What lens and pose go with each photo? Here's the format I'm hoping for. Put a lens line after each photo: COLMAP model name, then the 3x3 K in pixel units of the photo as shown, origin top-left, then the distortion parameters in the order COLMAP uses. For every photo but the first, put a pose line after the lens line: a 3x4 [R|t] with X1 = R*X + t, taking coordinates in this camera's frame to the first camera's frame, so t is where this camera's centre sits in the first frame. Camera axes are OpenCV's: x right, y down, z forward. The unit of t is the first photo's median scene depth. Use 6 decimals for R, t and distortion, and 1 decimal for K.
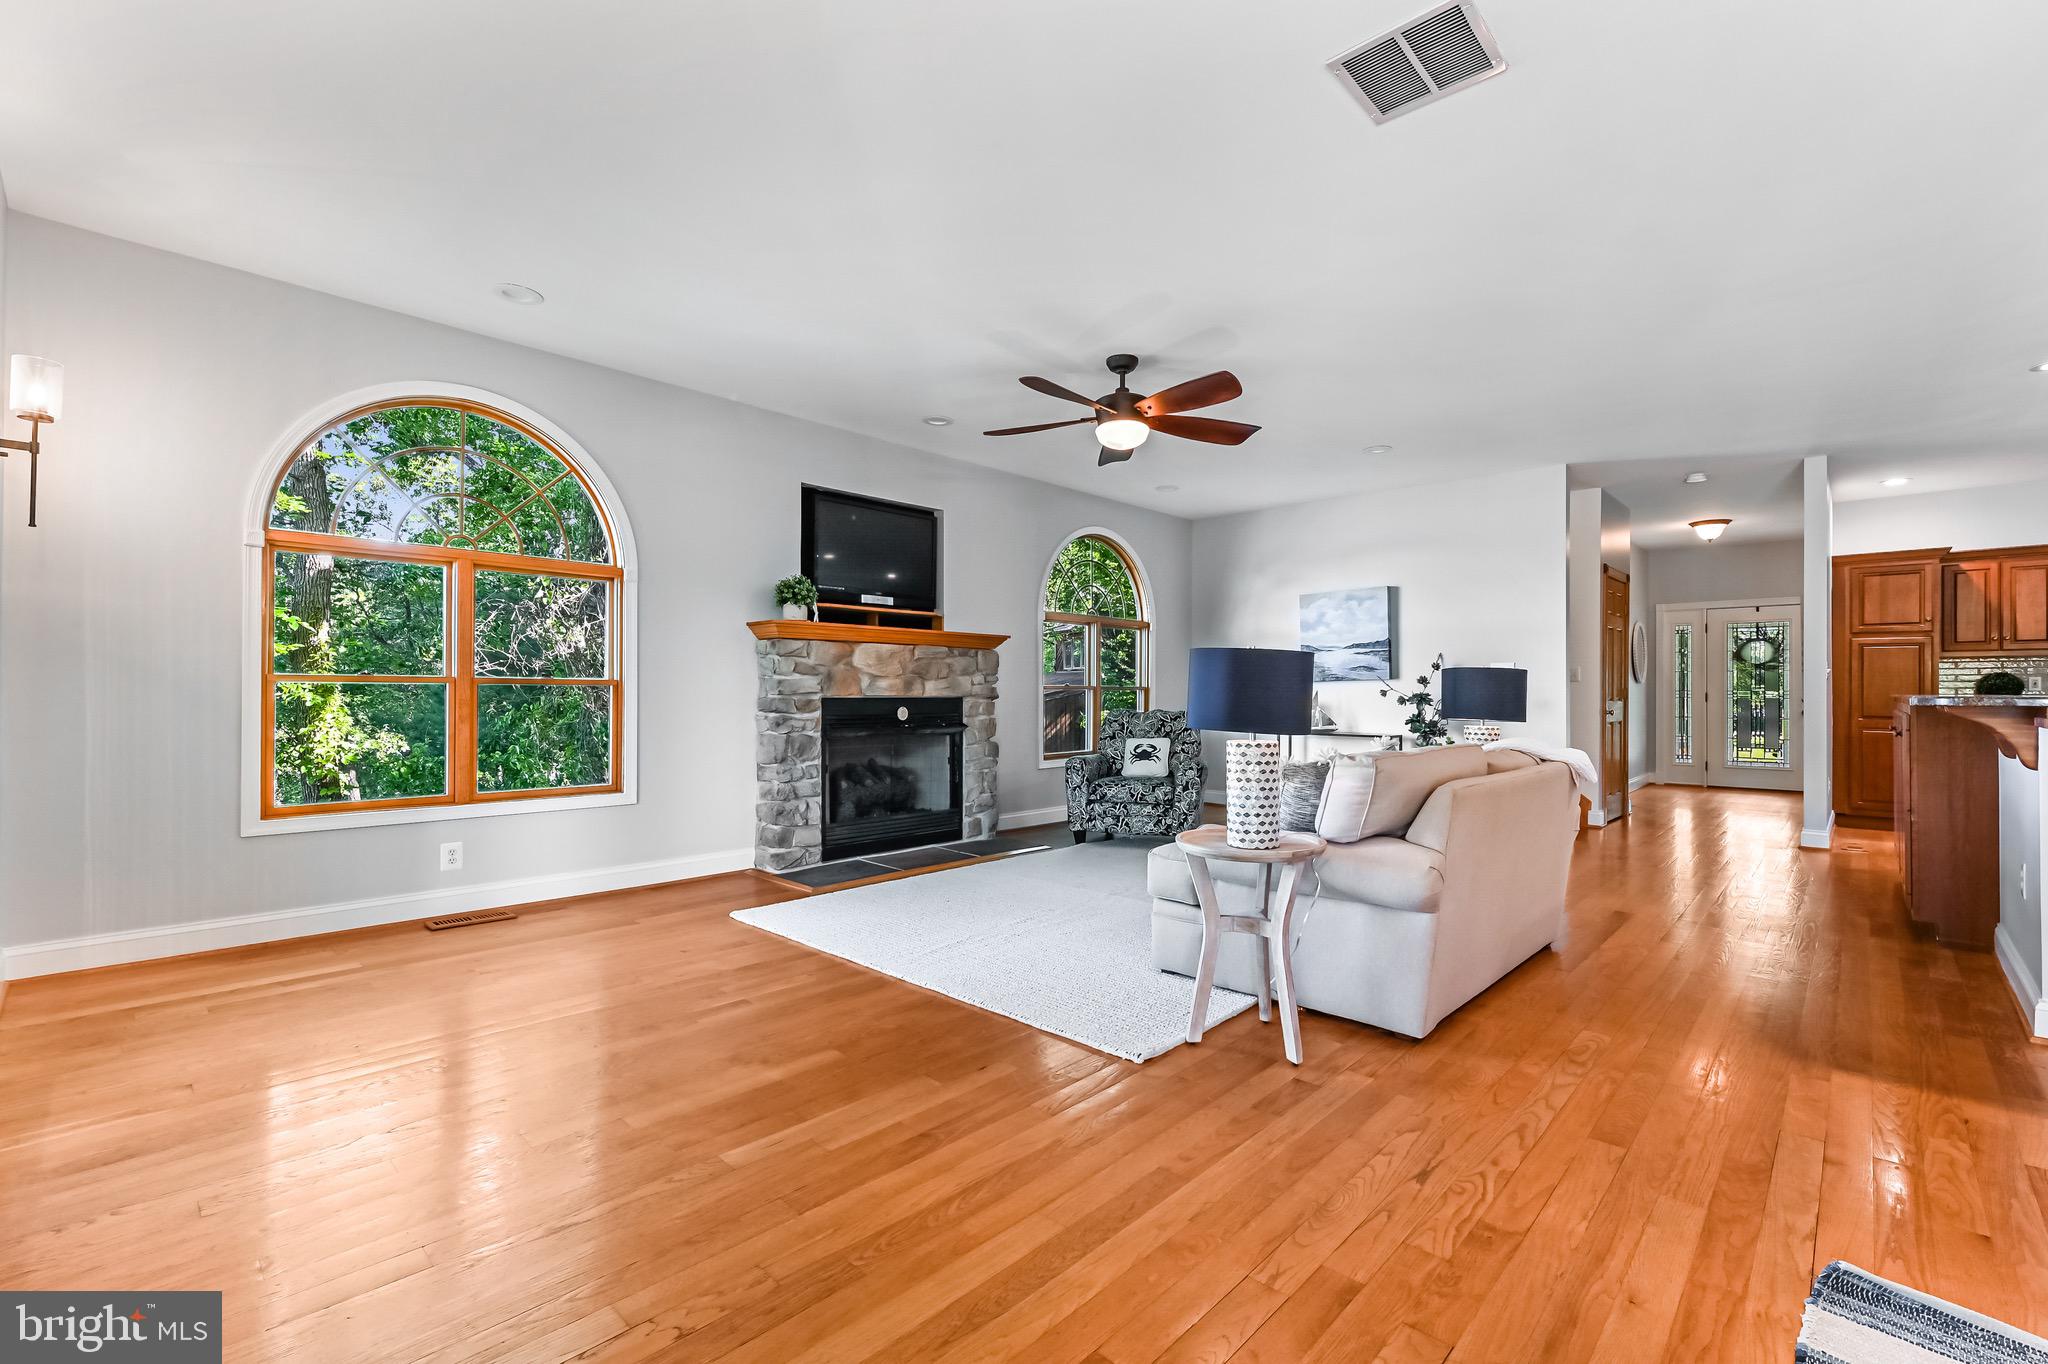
lens RADIAL K [[879.1, 0, 1020.5], [0, 879.1, 686.2], [0, 0, 1]] dist [-0.000572, -0.001802]
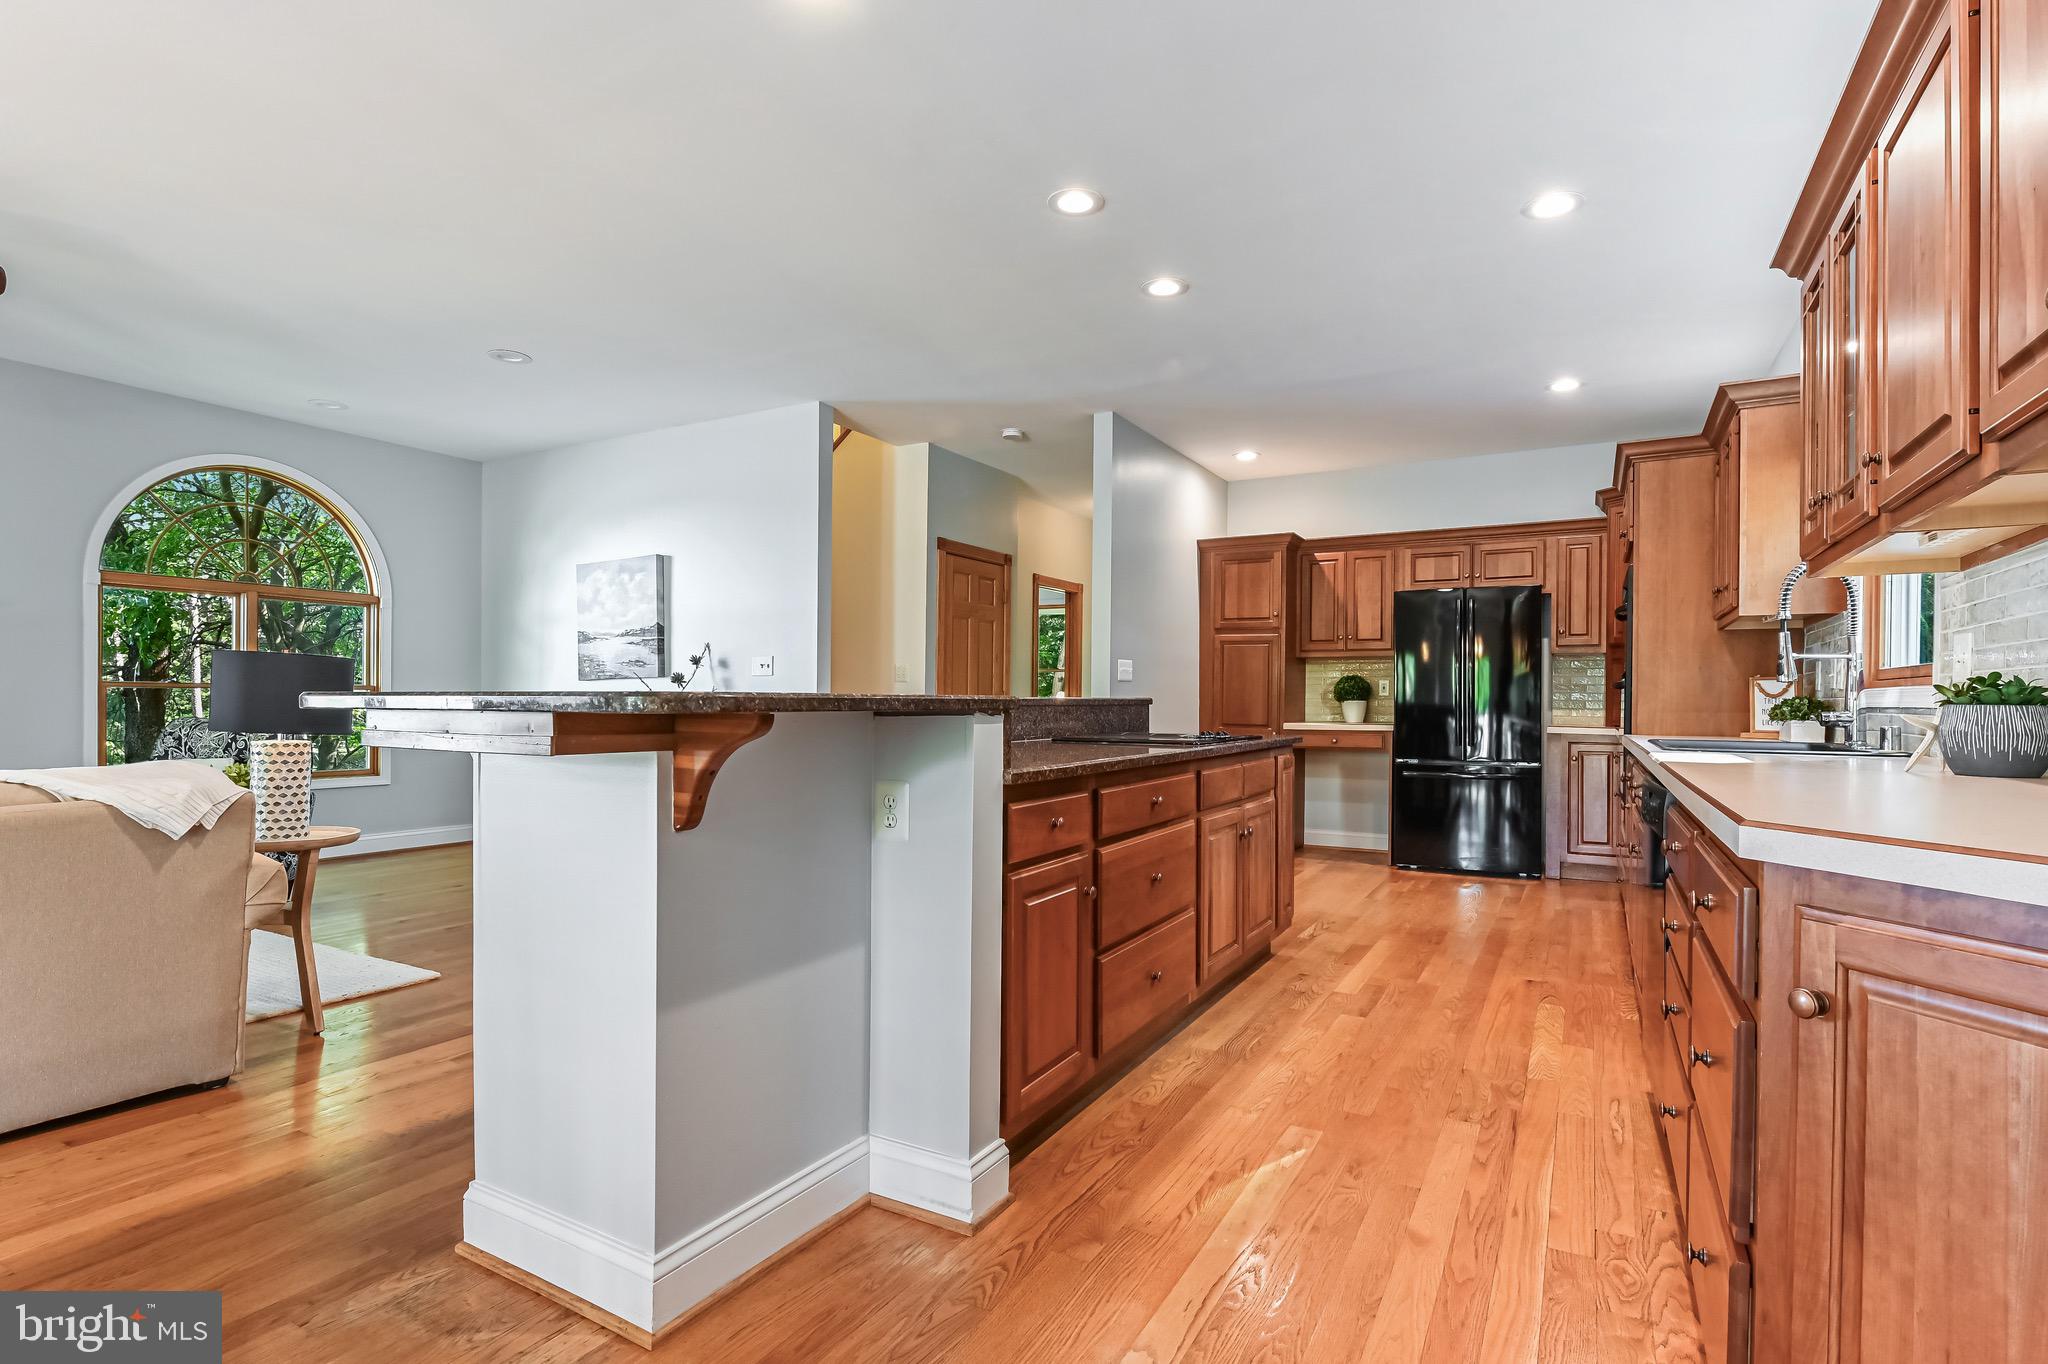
lens RADIAL K [[998.0, 0, 1023.3], [0, 998.0, 706.5], [0, 0, 1]] dist [-0.003457, -0.000592]
pose [[0.969519, 0.002330, 0.245005, 0.611034], [-0.006080, 0.999876, 0.014550, 0.003690], [-0.244941, -0.015596, 0.969413, 0.098834]]
